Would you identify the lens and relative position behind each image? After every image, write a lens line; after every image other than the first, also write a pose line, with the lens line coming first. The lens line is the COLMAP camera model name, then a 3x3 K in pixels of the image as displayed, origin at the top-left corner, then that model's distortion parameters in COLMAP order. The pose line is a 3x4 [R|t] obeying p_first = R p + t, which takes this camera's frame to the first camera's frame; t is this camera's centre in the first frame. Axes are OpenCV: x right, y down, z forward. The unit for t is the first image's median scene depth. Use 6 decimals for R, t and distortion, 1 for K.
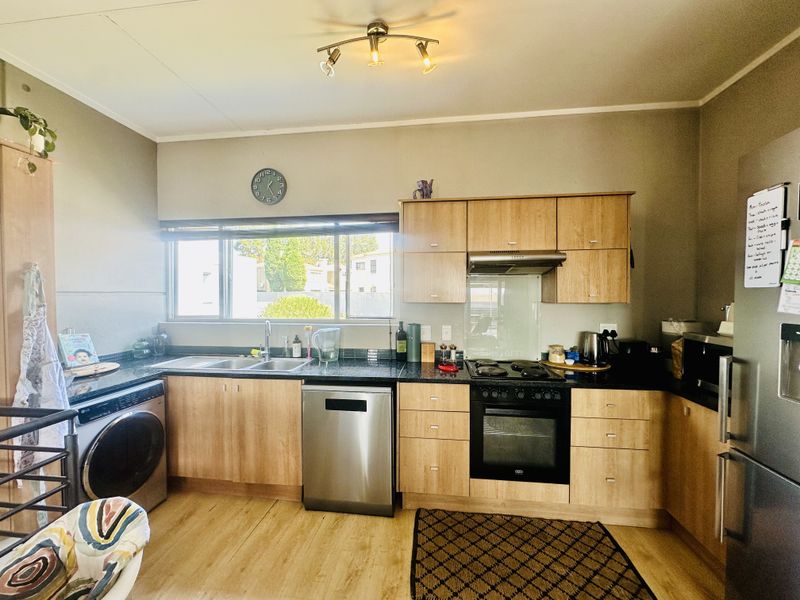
lens RADIAL K [[320.0, 0, 402.0], [0, 320.0, 300.0], [0, 0, 1]] dist [-0.001739, 0.000048]
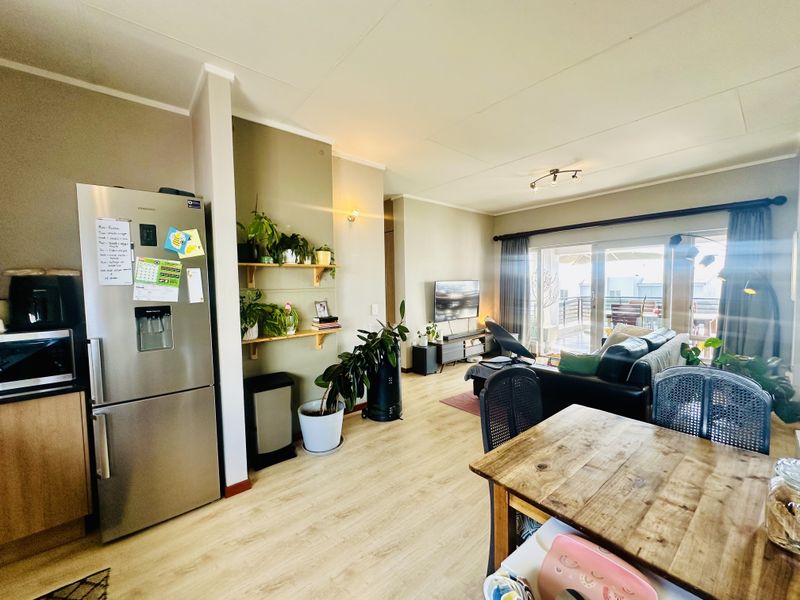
lens RADIAL K [[320.0, 0, 401.2], [0, 320.0, 301.8], [0, 0, 1]] dist [-0.001739, 0.000048]
pose [[-0.733702, -0.027942, 0.678896, -0.494384], [0.026271, 0.997240, 0.069436, -0.017727], [-0.678963, 0.068781, -0.730944, 0.703060]]
